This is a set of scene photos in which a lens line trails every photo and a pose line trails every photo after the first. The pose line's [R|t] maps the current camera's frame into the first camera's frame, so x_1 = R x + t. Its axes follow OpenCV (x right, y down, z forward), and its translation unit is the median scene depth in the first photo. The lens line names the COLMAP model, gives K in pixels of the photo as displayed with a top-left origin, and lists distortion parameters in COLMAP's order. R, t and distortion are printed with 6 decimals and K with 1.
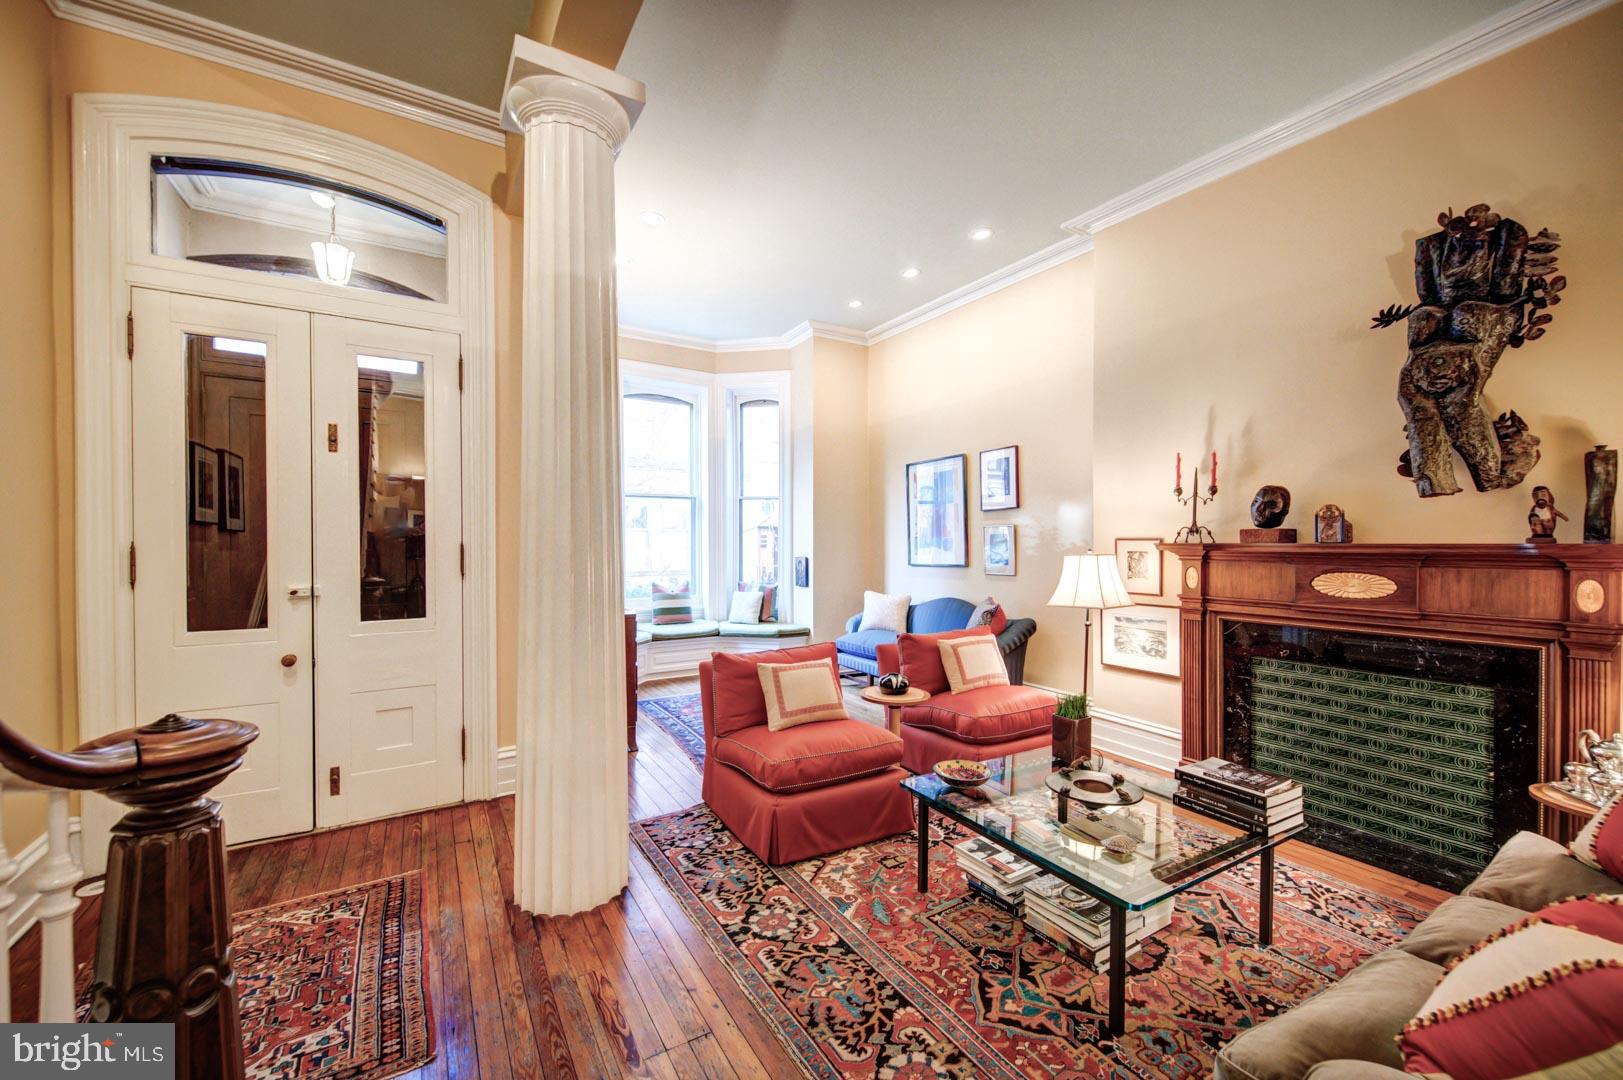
lens RADIAL K [[639.6, 0, 811.5], [0, 639.6, 540.0], [0, 0, 1]] dist [0.002019, -0.003753]
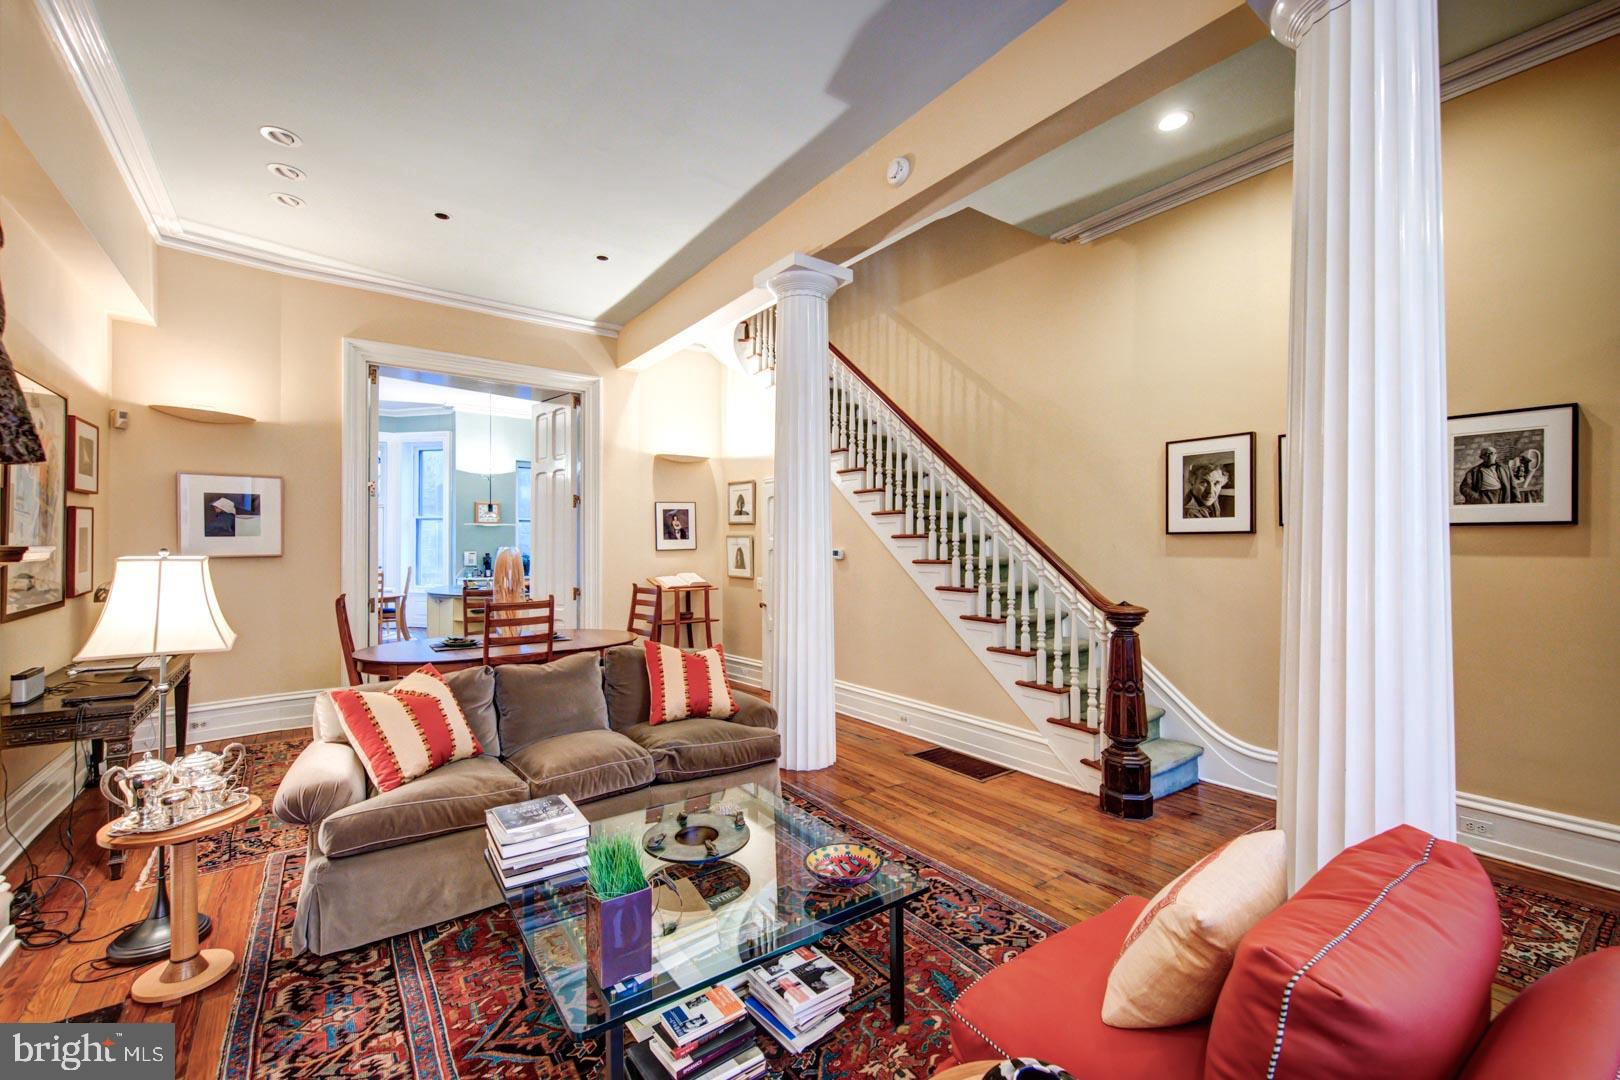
lens RADIAL K [[638.5, 0, 810.0], [0, 638.5, 540.0], [0, 0, 1]] dist [0.002019, -0.003753]
pose [[-0.997255, -0.003490, -0.073956, 0.125407], [-0.003793, 0.999985, 0.003956, -0.003444], [0.073941, 0.004226, -0.997254, 0.653911]]
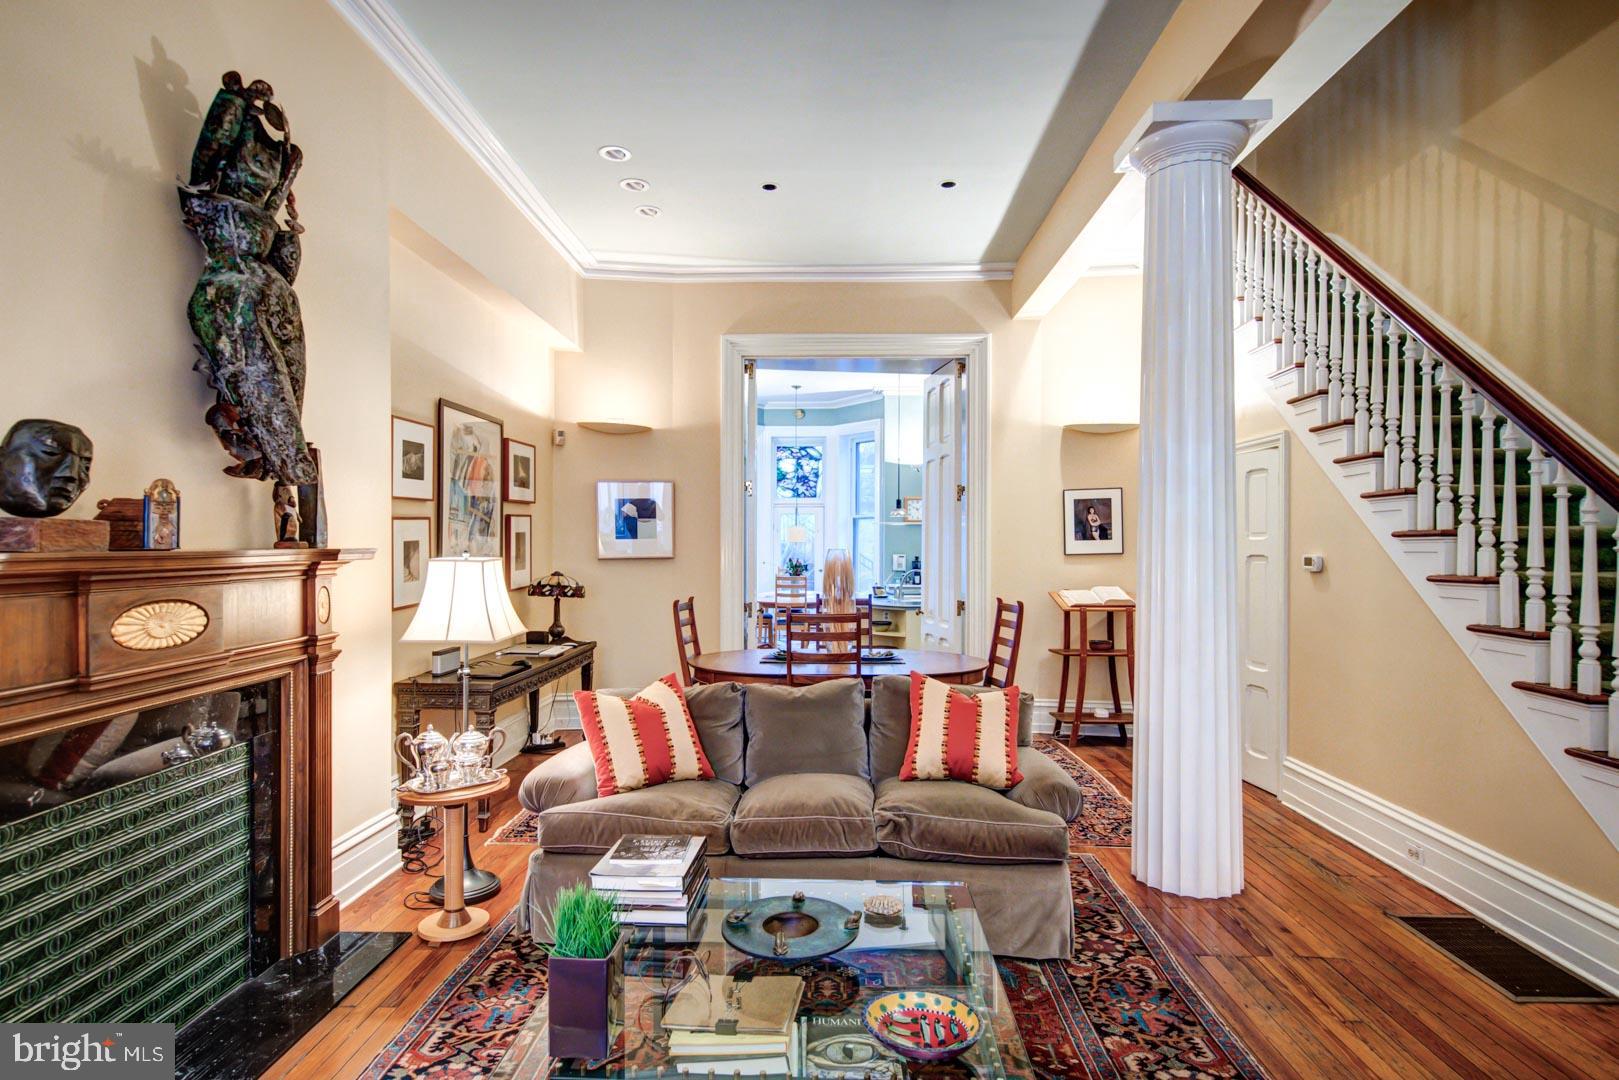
lens RADIAL K [[826.5, 0, 812.0], [0, 826.5, 546.0], [0, 0, 1]] dist [0.004054, 0.000795]
pose [[-0.837190, -0.003669, 0.546900, -0.000298], [0.002715, 0.999937, 0.010863, -0.003885], [-0.546906, 0.010579, -0.837127, 0.602693]]
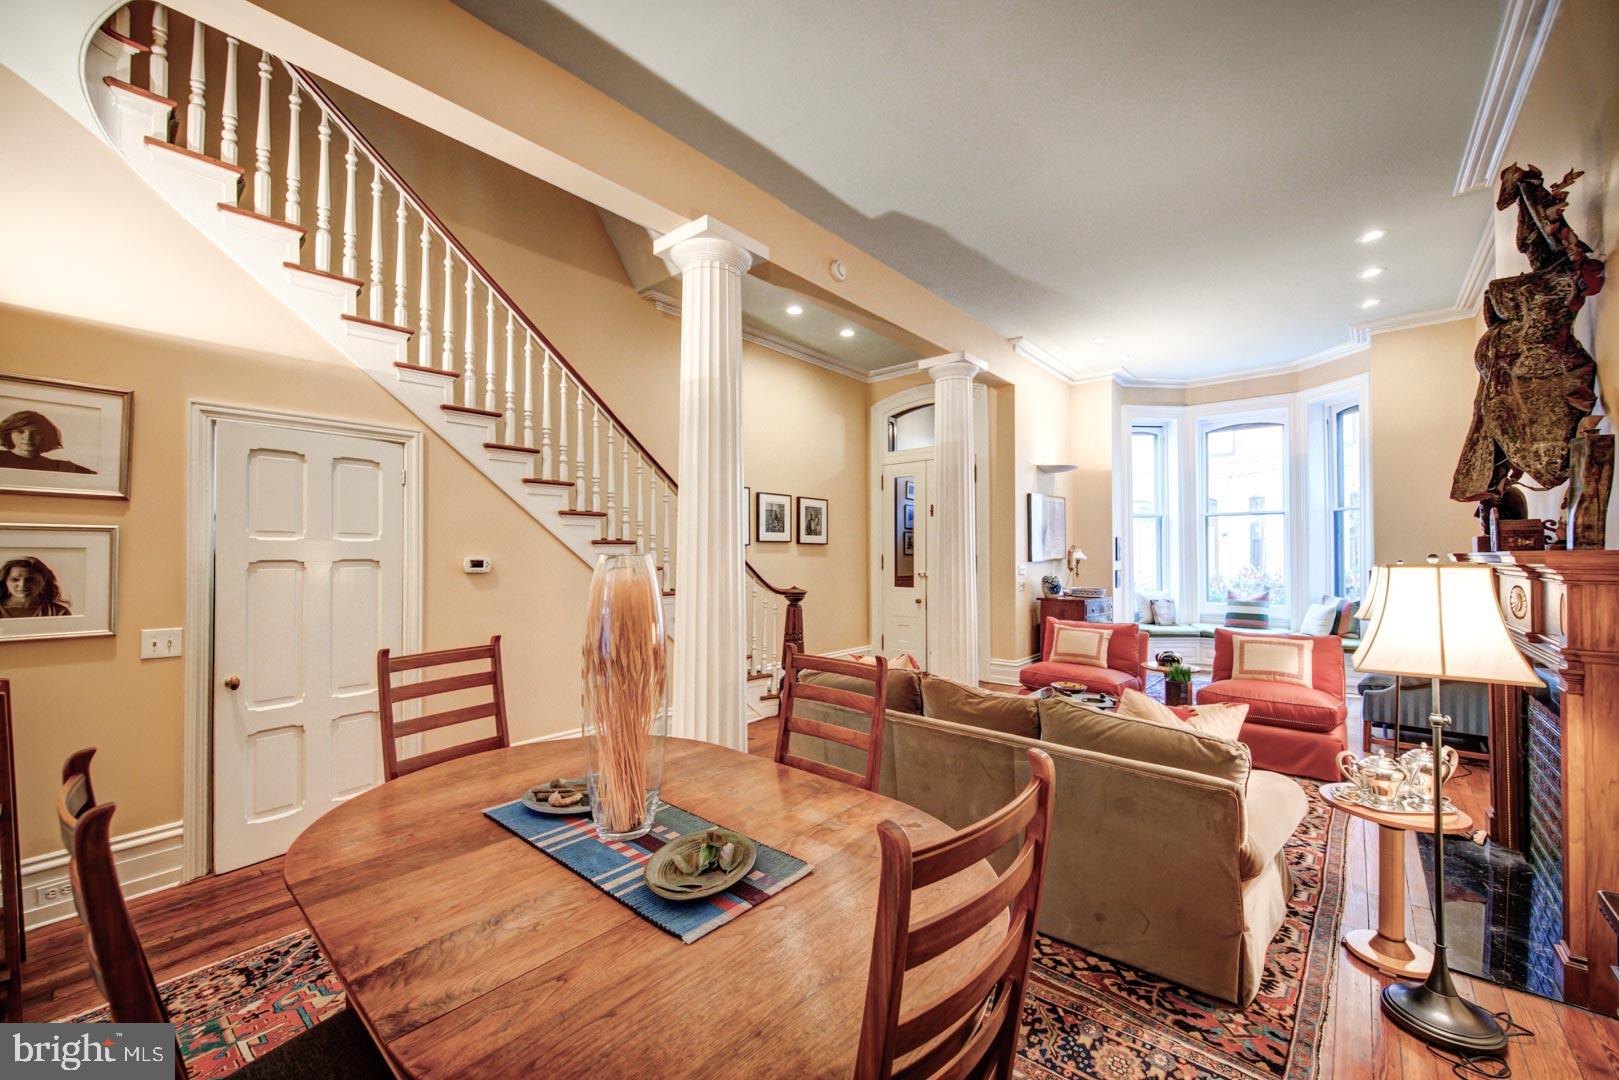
lens RADIAL K [[638.1, 0, 809.5], [0, 638.1, 540.0], [0, 0, 1]] dist [0.002019, -0.003753]
pose [[0.299595, -0.030700, -0.953573, 0.641977], [-0.000145, 0.999481, -0.032224, 0.013558], [0.954067, 0.009792, 0.299435, -0.068306]]
